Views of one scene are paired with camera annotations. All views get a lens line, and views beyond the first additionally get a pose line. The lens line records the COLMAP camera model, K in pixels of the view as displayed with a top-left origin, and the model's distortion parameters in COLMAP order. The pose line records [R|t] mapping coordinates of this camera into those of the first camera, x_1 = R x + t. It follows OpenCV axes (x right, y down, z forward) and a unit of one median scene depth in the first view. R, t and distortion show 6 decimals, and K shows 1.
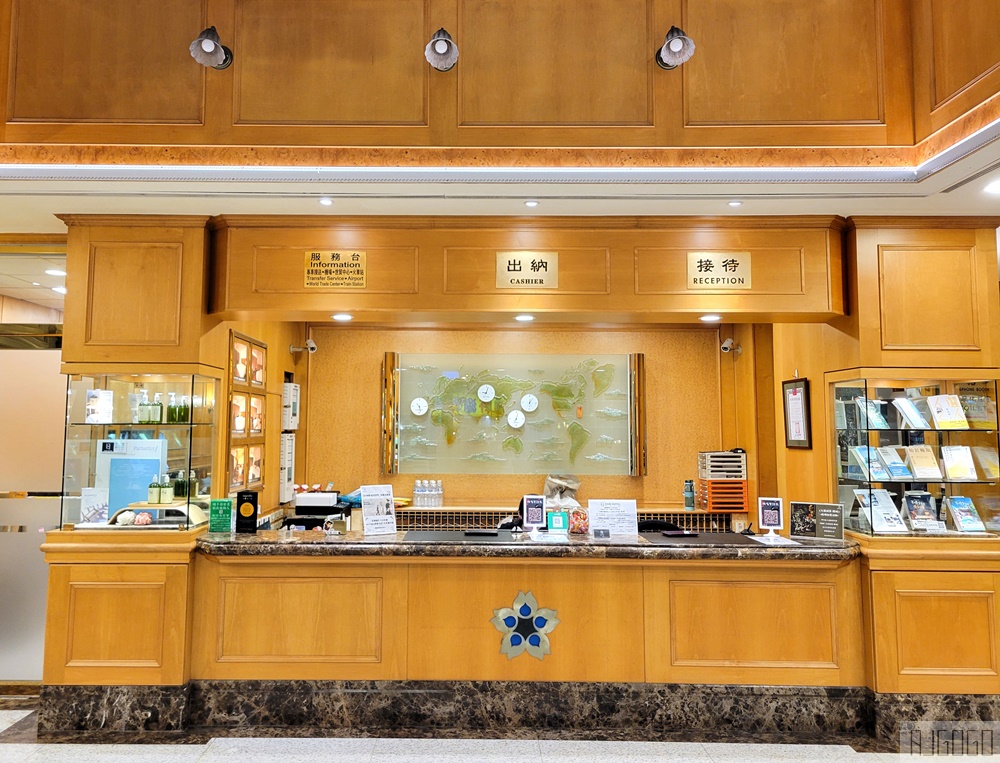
lens RADIAL K [[812.4, 0, 498.0], [0, 812.4, 360.2], [0, 0, 1]] dist [0.036607, -0.009737]
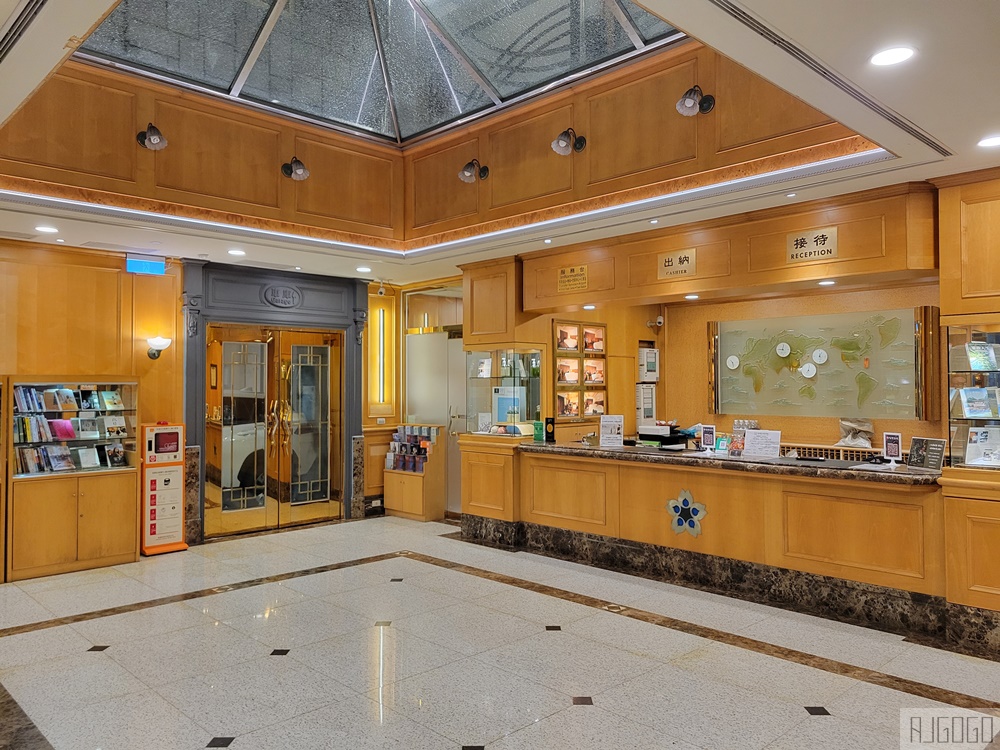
lens RADIAL K [[770.7, 0, 496.4], [0, 770.7, 374.1], [0, 0, 1]] dist [0.032080, -0.001357]
pose [[0.694743, -0.019404, -0.718996, 0.791669], [0.067066, 0.997029, 0.037896, 0.007193], [0.716125, -0.074548, 0.693980, -0.168602]]
